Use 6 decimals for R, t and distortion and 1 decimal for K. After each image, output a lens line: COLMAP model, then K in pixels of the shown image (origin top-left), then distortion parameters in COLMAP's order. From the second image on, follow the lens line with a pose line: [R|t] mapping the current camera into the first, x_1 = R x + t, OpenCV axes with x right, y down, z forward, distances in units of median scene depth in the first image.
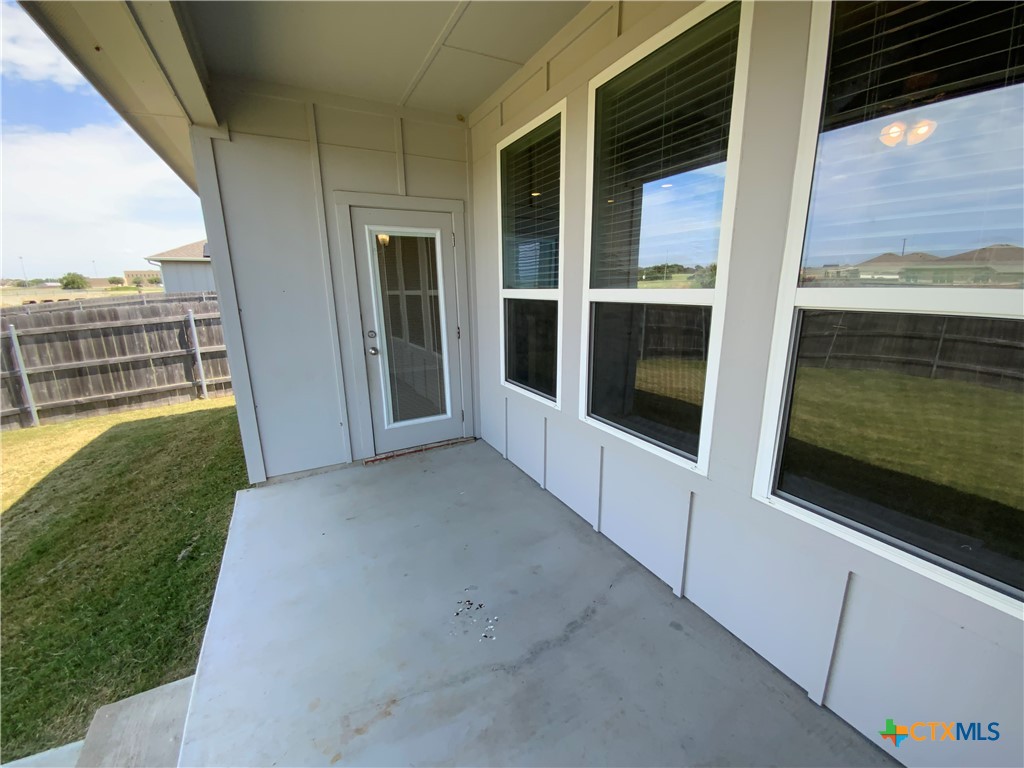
lens RADIAL K [[415.6, 0, 513.3], [0, 415.6, 382.5], [0, 0, 1]] dist [0.010333, -0.011705]
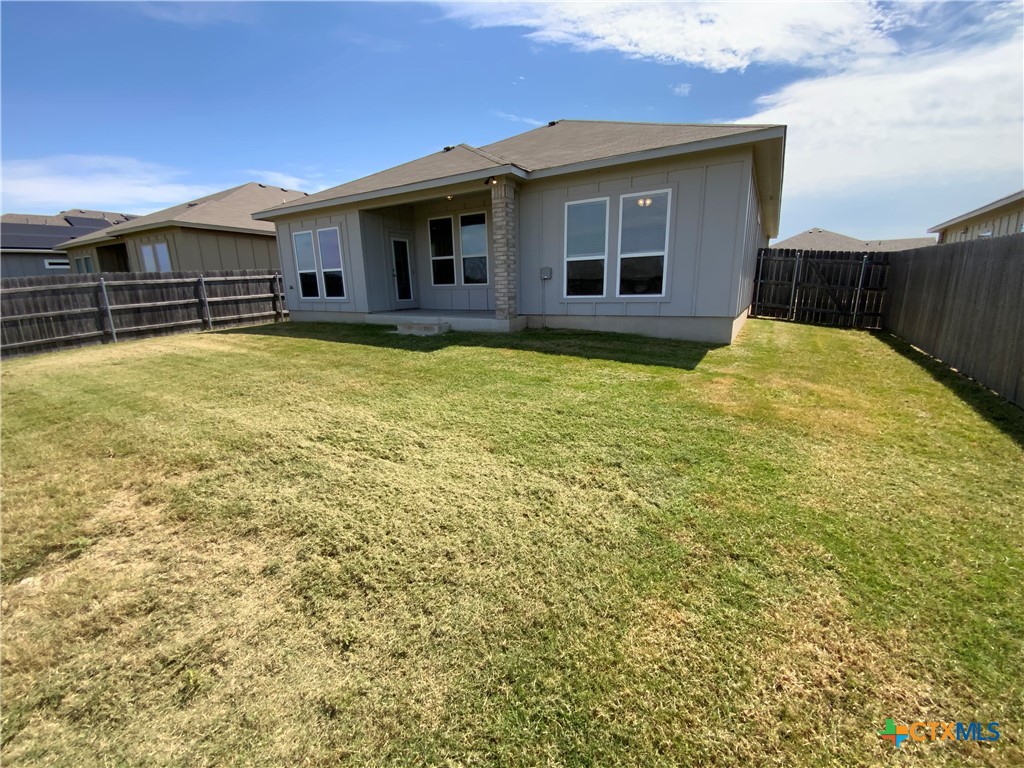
lens RADIAL K [[415.6, 0, 513.3], [0, 415.6, 383.0], [0, 0, 1]] dist [0.010333, -0.011705]
pose [[0.857498, -0.115202, 0.501423, -0.633960], [0.125138, 0.992042, 0.013921, 0.413321], [-0.499037, 0.050810, 0.865090, -1.111821]]
